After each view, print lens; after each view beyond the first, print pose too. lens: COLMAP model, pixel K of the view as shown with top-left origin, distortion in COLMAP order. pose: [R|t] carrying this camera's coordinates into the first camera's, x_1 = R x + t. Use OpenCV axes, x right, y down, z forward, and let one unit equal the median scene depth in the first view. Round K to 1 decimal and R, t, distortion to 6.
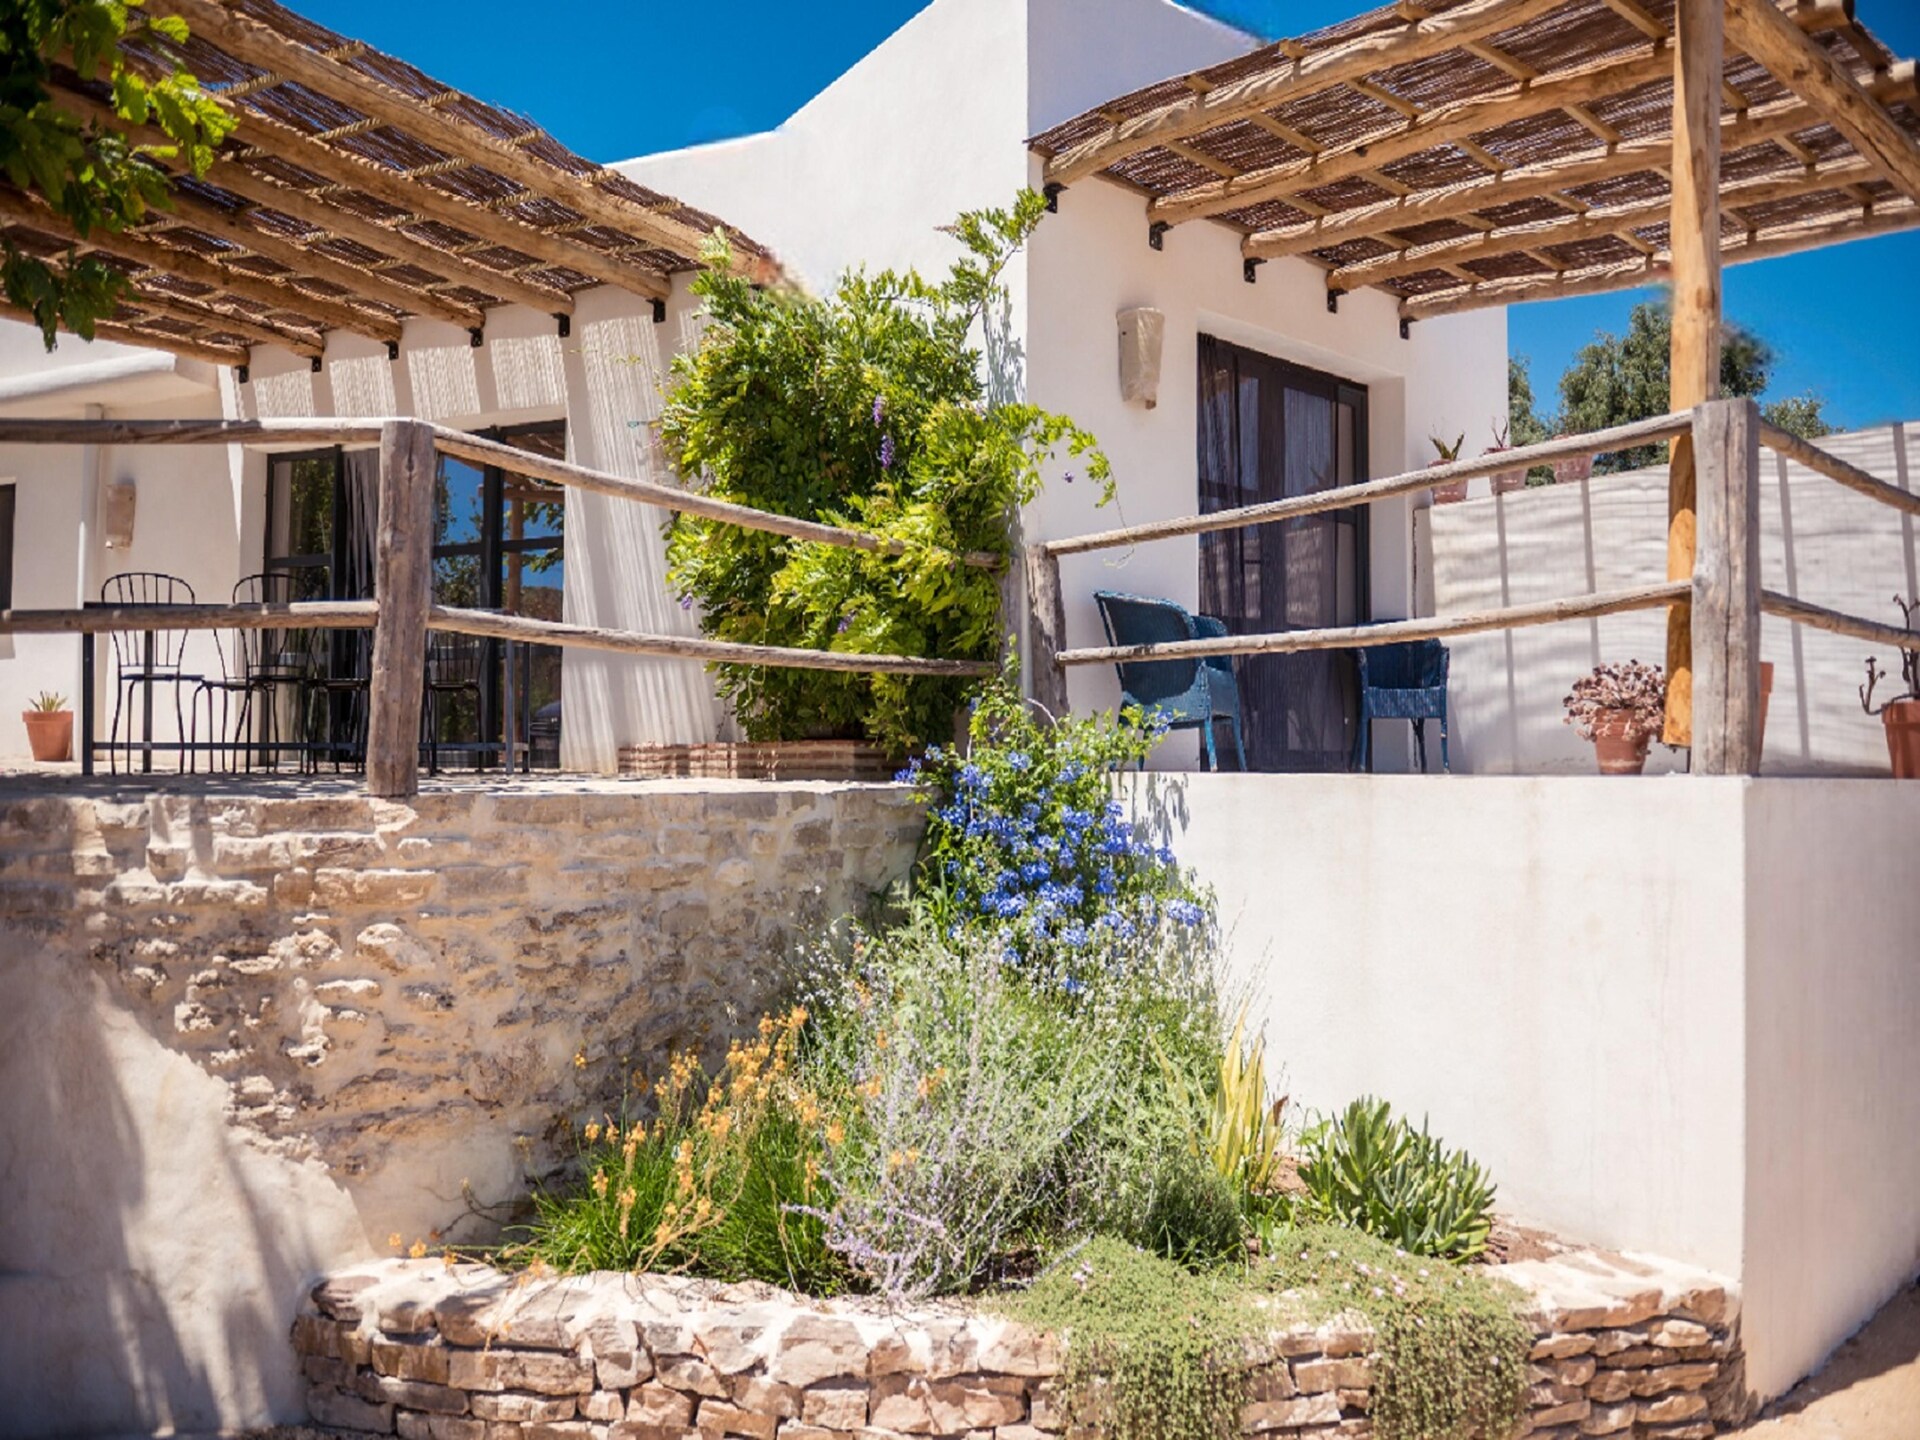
lens RADIAL K [[1323.3, 0, 960.0], [0, 1323.3, 720.0], [0, 0, 1]] dist [-0.008085, -0.102230]
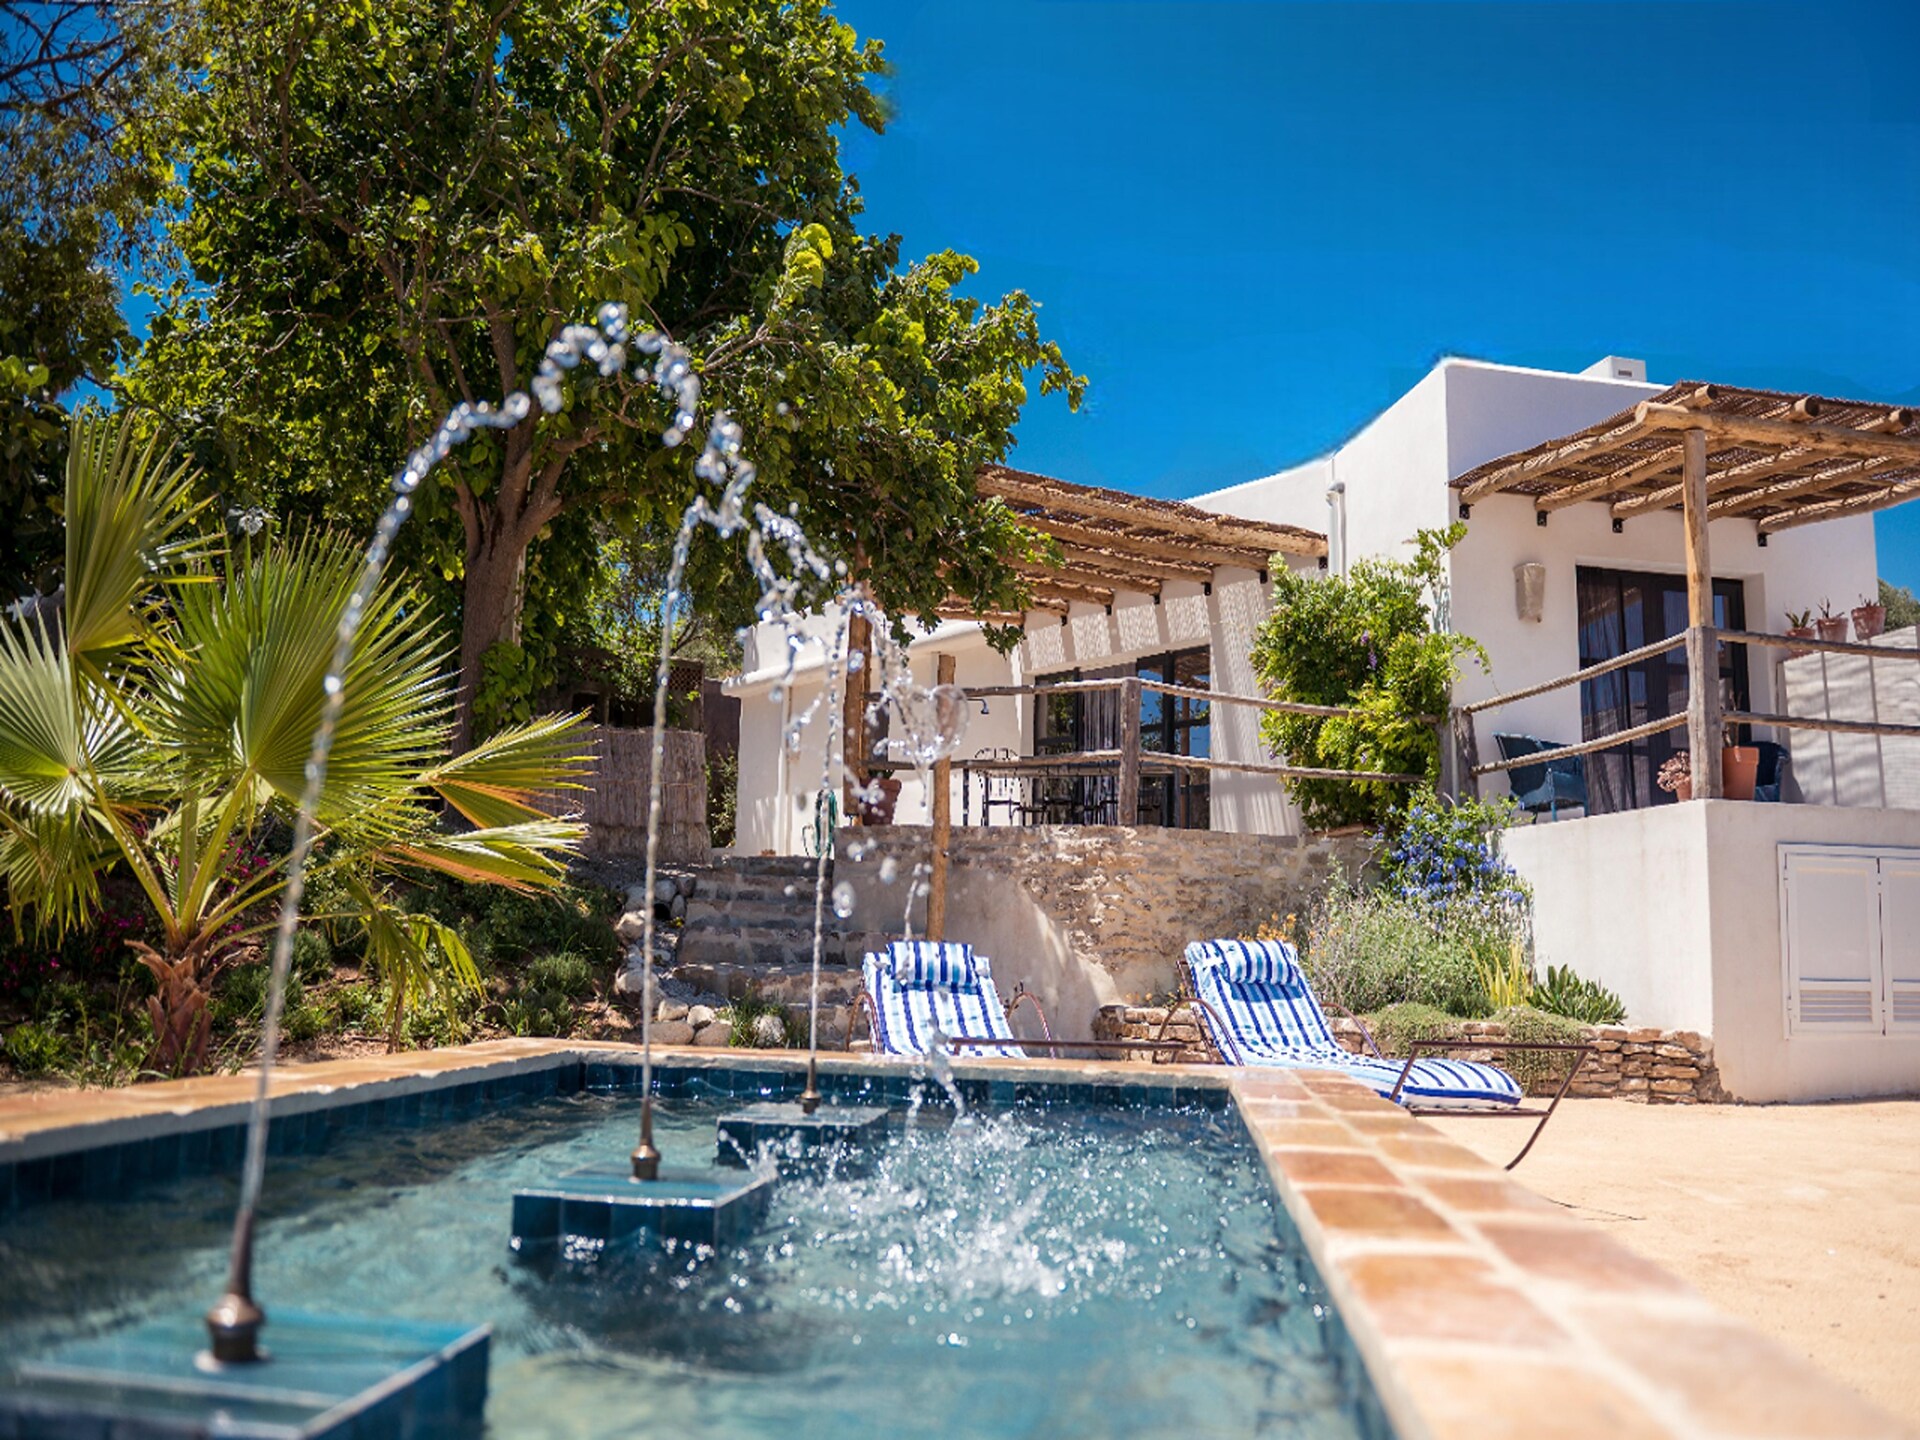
lens RADIAL K [[1606.8, 0, 964.9], [0, 1606.8, 813.3], [0, 0, 1]] dist [-0.009699, -0.017290]
pose [[0.889771, -0.031121, -0.455345, 0.451207], [-0.000008, 0.997671, -0.068203, 0.157541], [0.456407, 0.060688, 0.887699, -1.219201]]
